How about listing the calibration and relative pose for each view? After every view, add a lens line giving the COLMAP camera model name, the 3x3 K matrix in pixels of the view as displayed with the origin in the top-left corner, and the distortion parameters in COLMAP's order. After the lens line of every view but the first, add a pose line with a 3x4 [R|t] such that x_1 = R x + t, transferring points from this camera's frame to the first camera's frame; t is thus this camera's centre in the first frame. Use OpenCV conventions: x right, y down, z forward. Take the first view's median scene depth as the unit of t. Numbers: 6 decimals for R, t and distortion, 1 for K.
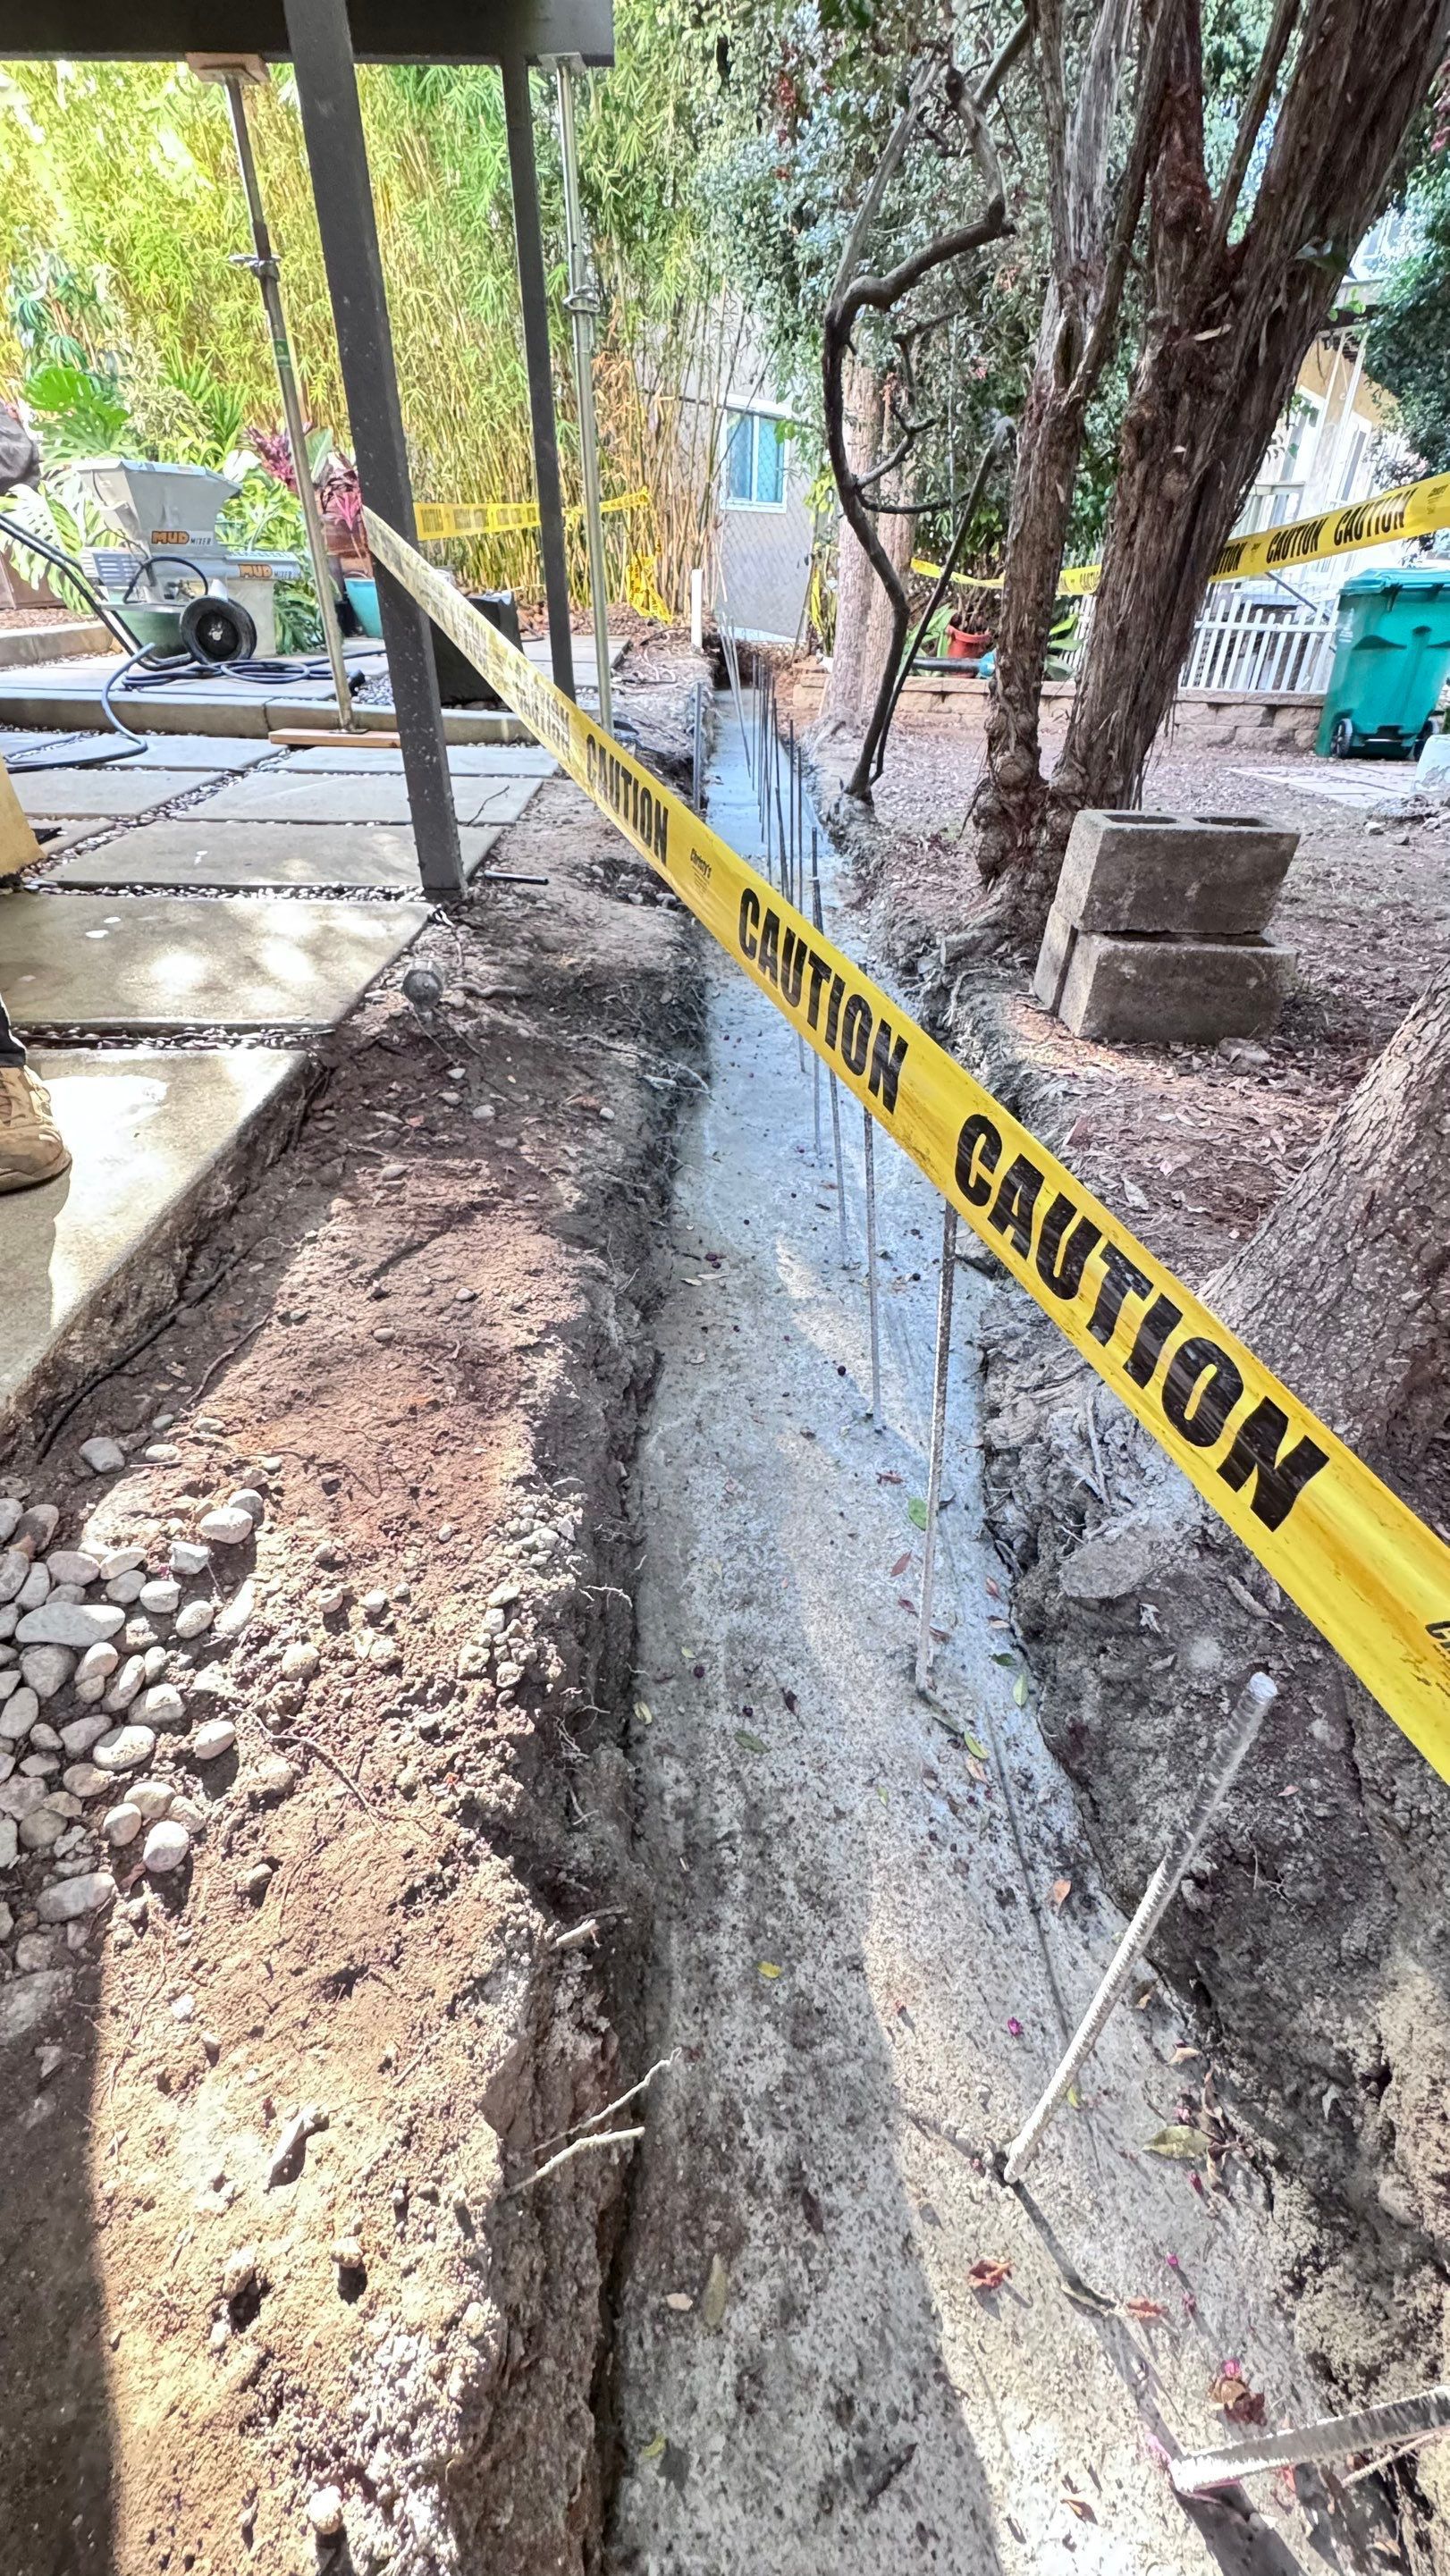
lens RADIAL K [[1068.8, 0, 727.8], [0, 1068.8, 1251.4], [0, 0, 1]] dist [-0.001453, -0.000082]
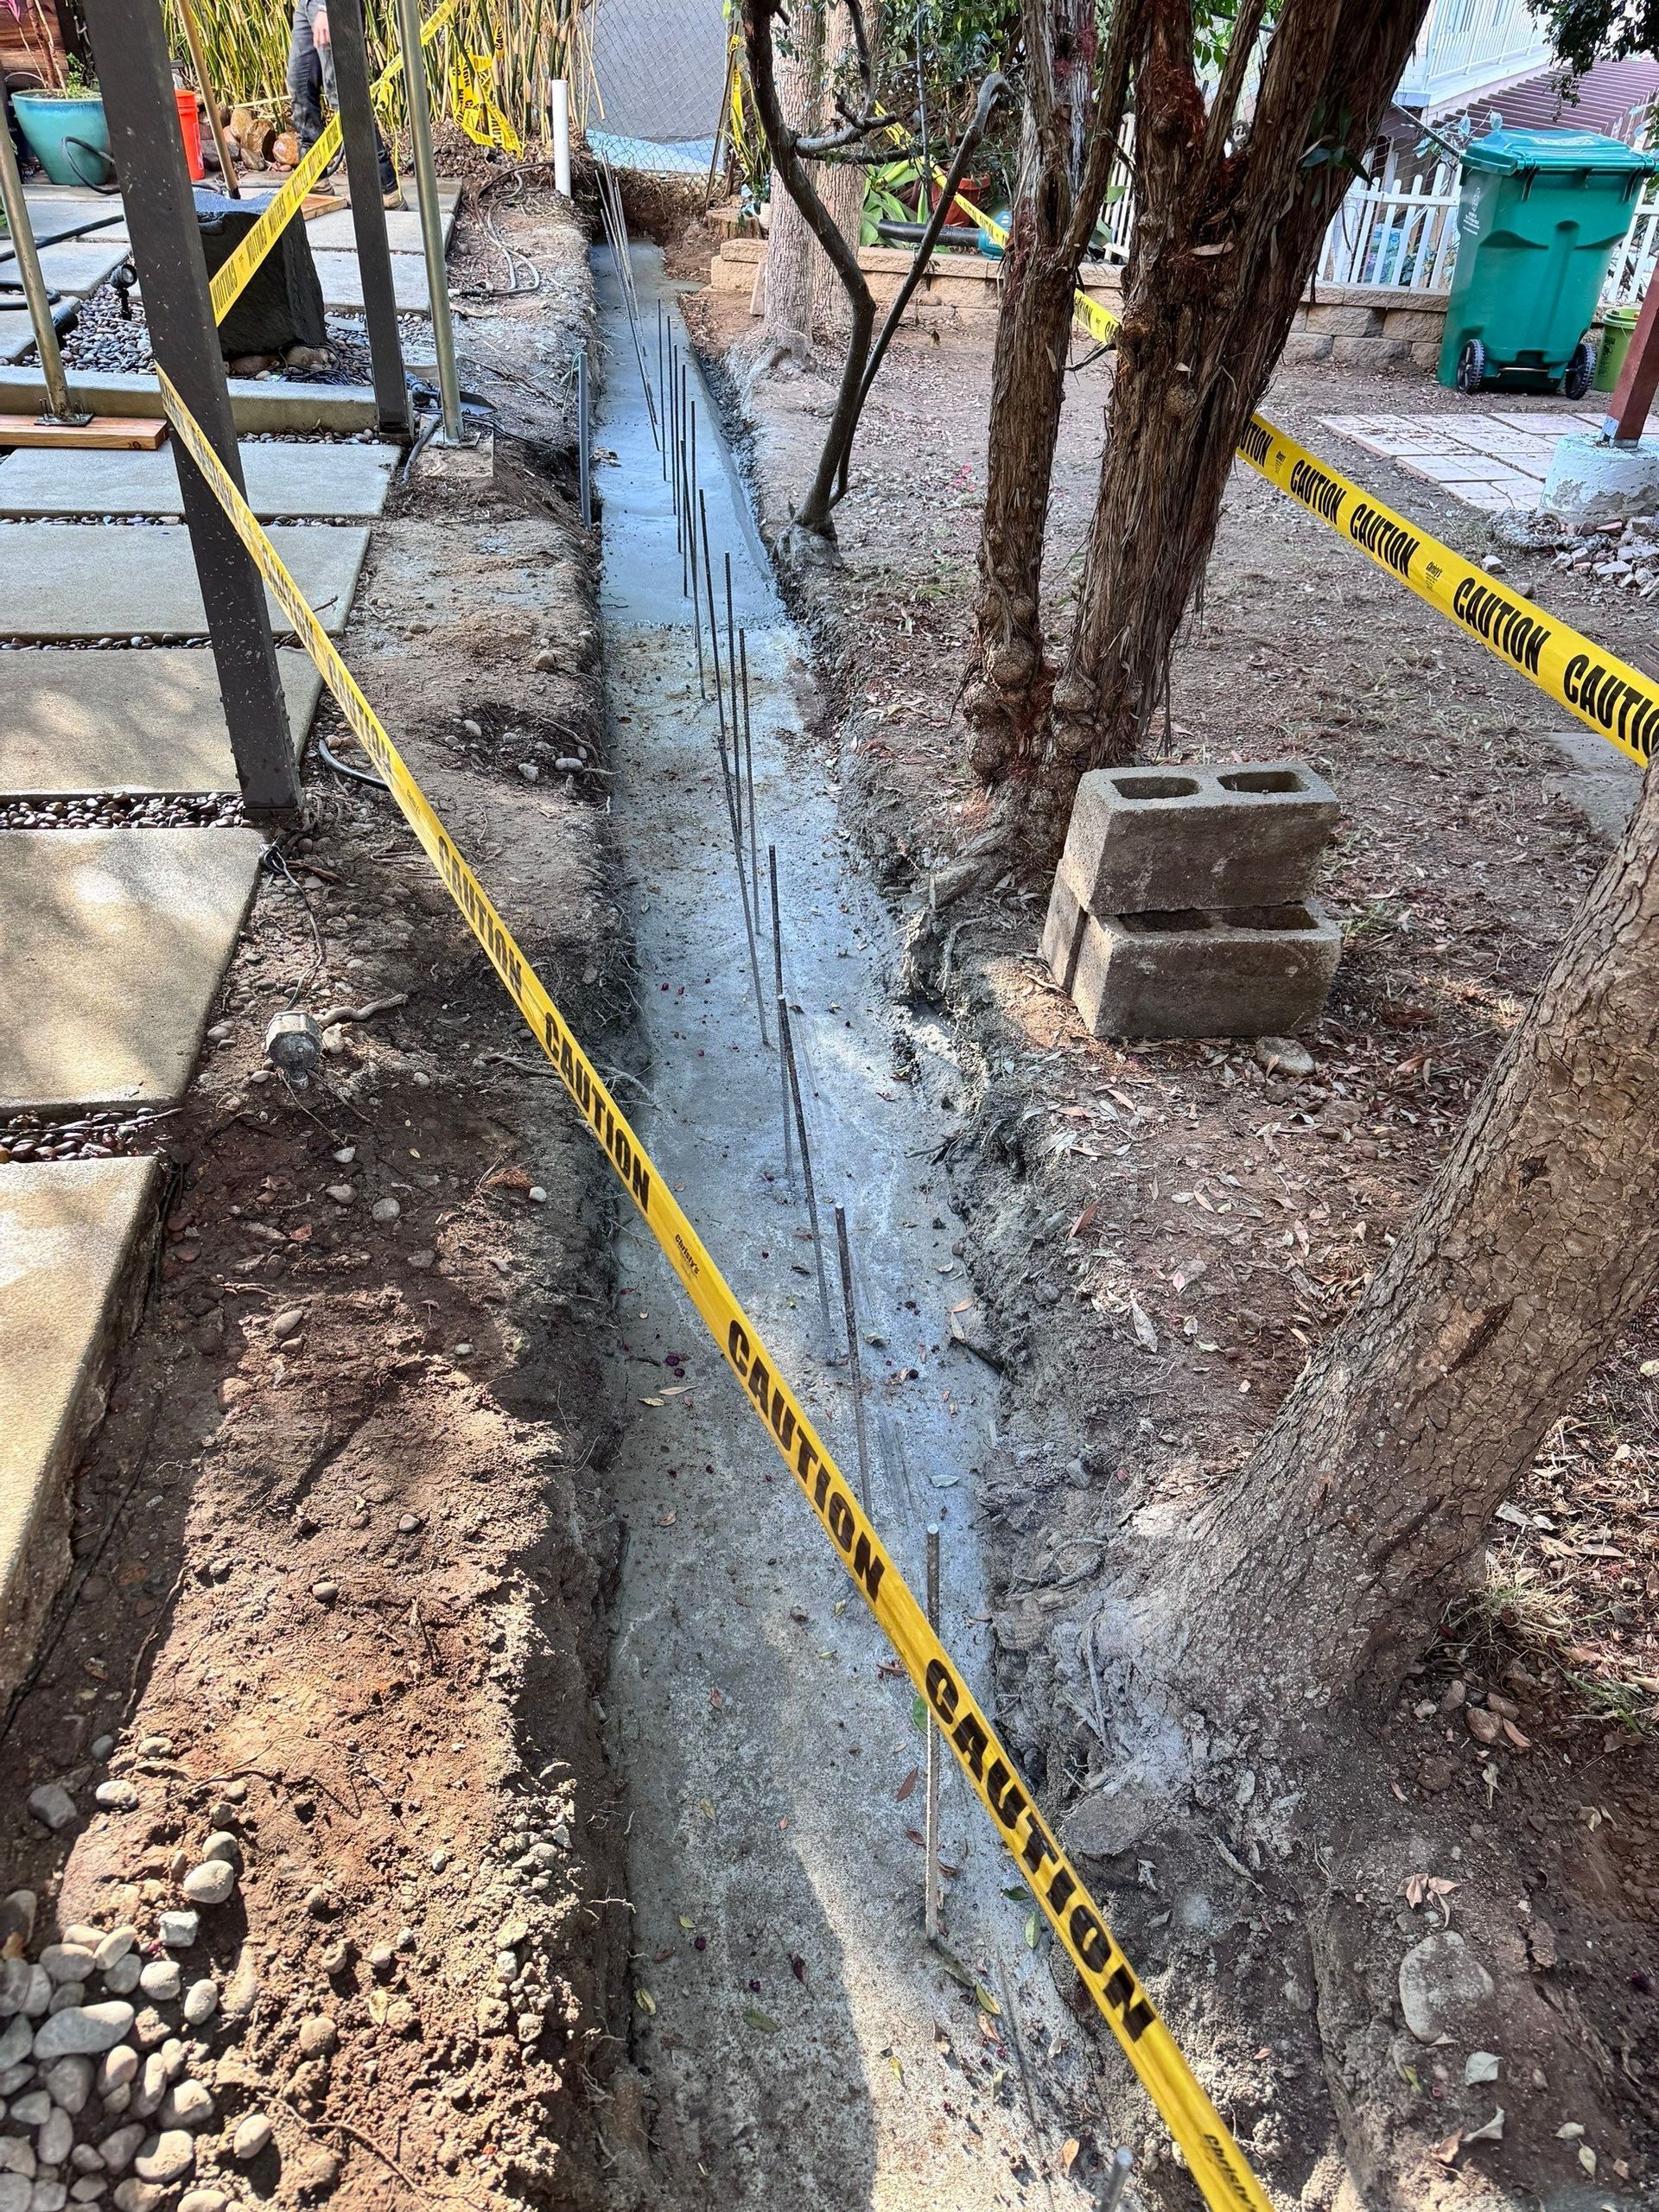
lens RADIAL K [[1568.8, 0, 829.5], [0, 1568.8, 1106.0], [0, 0, 1]] dist [0.023284, -0.024198]
pose [[0.992486, -0.046238, 0.113288, -0.040851], [0.042698, 0.998527, 0.033477, -0.427080], [-0.114669, -0.028388, 0.992998, -0.415540]]
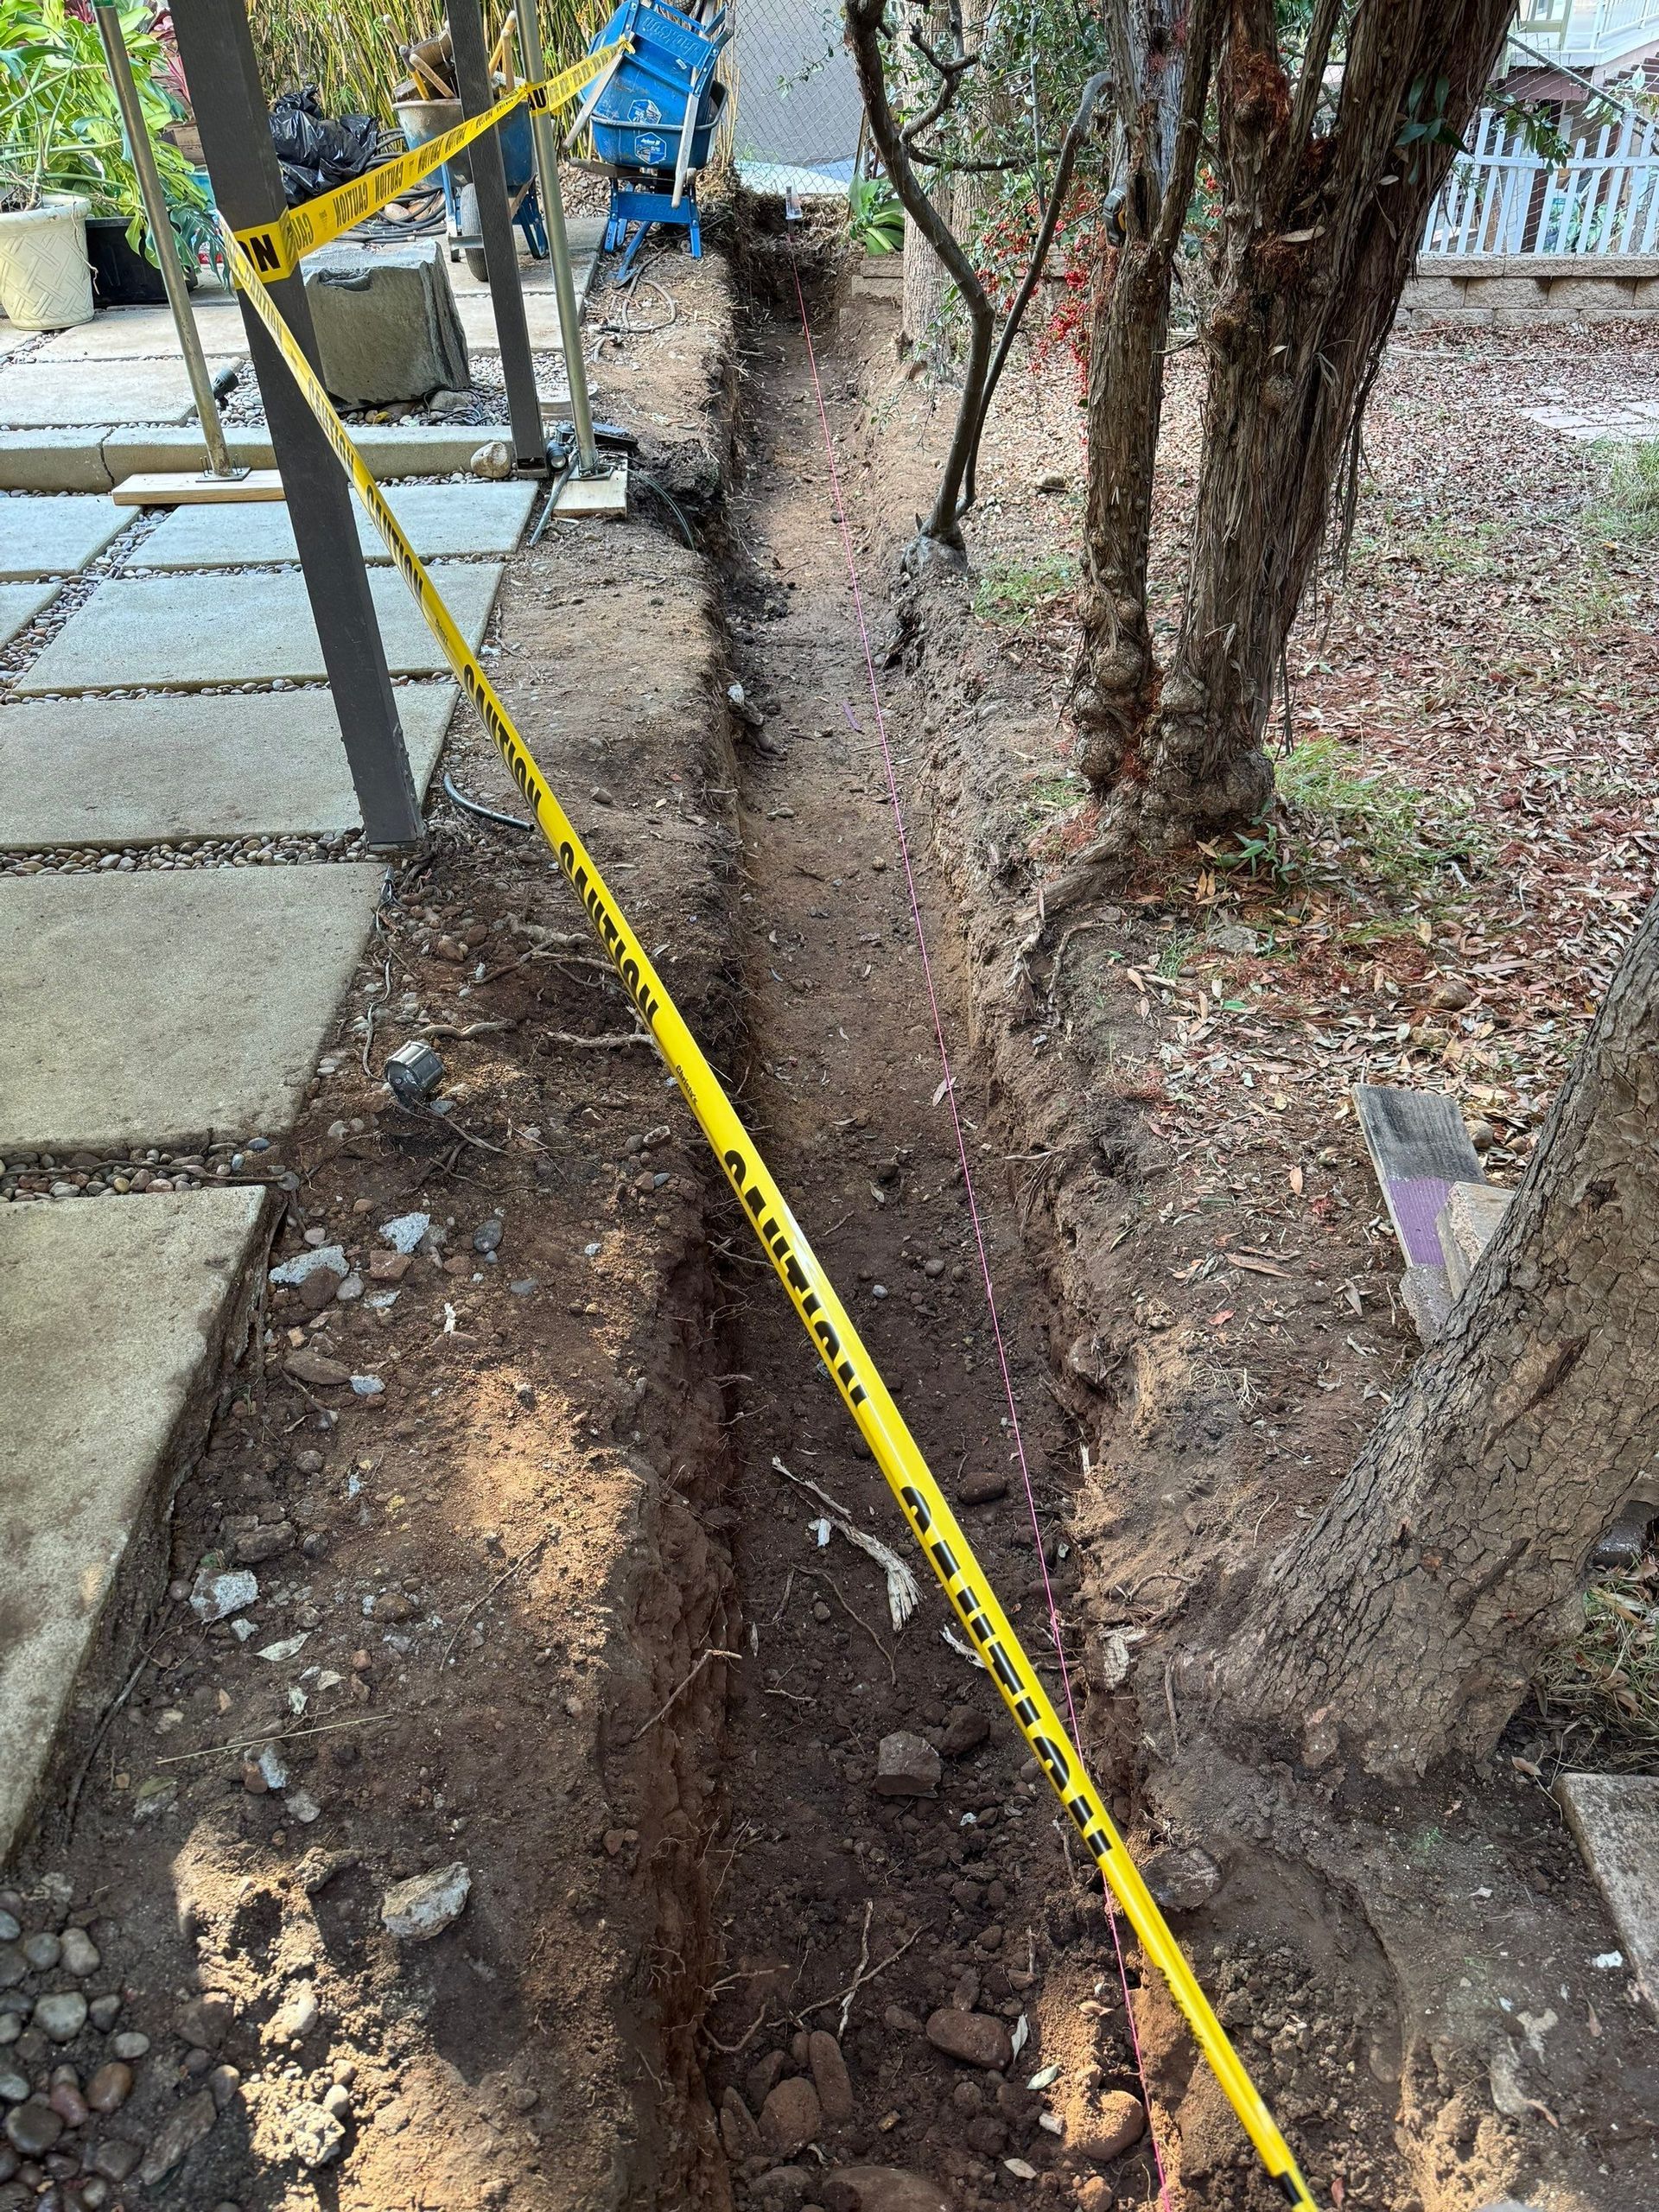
lens RADIAL K [[1574.7, 0, 832.4], [0, 1574.7, 1099.0], [0, 0, 1]] dist [0.009703, -0.009222]
pose [[0.997864, -0.064023, 0.012977, 0.060467], [0.063794, 0.997813, 0.017329, -0.436508], [-0.014058, -0.016465, 0.999766, -0.400839]]
